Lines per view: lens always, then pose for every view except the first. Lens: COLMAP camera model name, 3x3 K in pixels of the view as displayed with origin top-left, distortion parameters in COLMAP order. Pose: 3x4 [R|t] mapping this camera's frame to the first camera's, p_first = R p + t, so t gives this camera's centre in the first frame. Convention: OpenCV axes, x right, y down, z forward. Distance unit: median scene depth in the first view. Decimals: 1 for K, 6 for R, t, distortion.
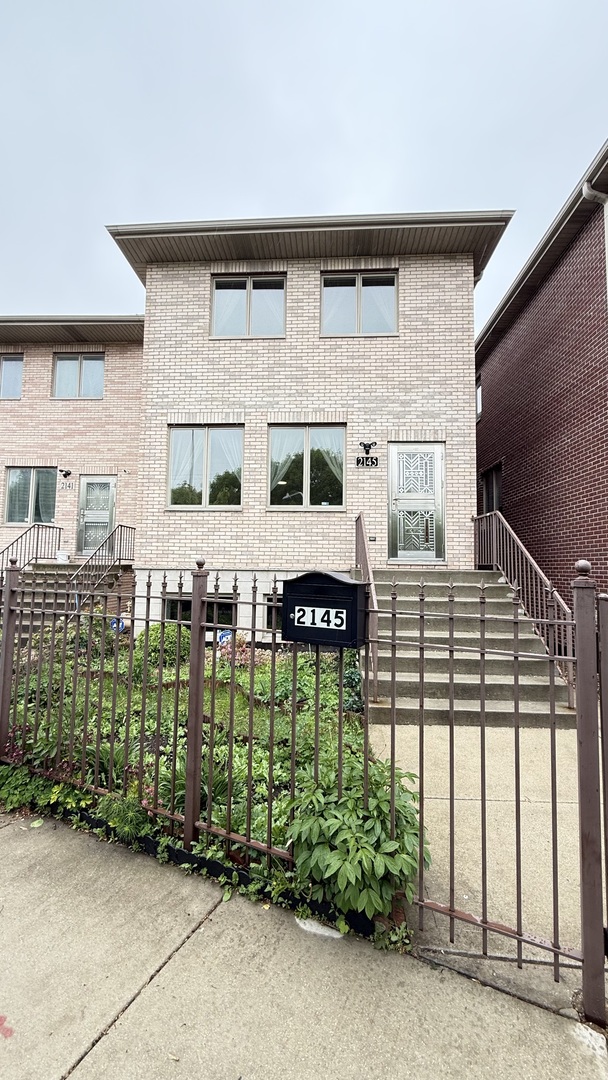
lens RADIAL K [[431.5, 0, 300.9], [0, 431.5, 545.4], [0, 0, 1]] dist [0.001605, -0.000032]
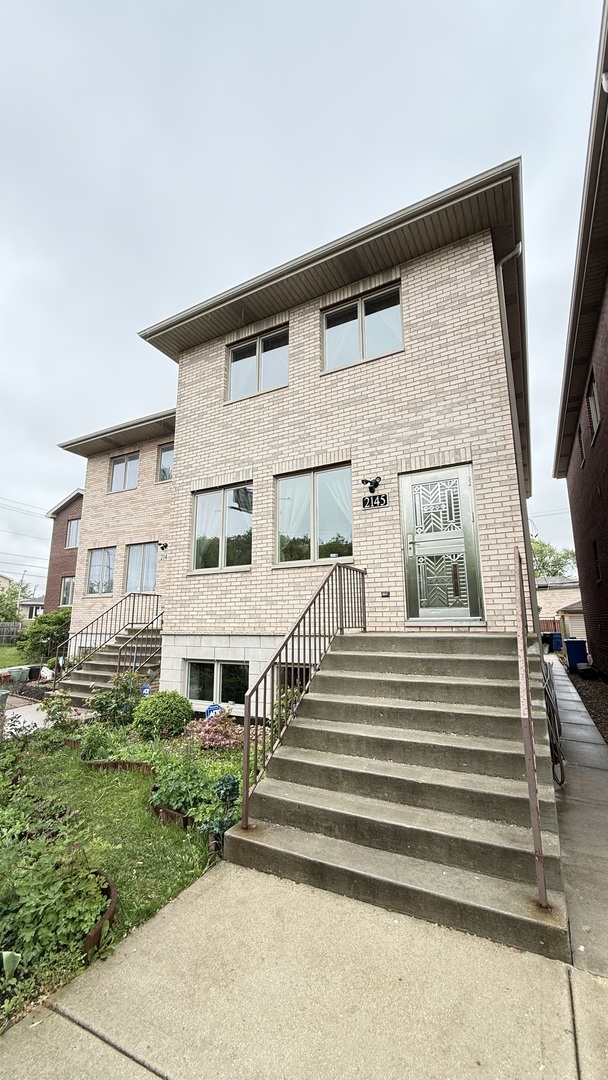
lens RADIAL K [[431.5, 0, 303.5], [0, 431.5, 543.8], [0, 0, 1]] dist [0.001605, -0.000032]
pose [[0.905421, -0.095164, -0.413710, 0.362093], [0.041063, 0.989613, -0.137768, -0.003767], [0.422524, 0.107750, 0.899924, 0.200157]]
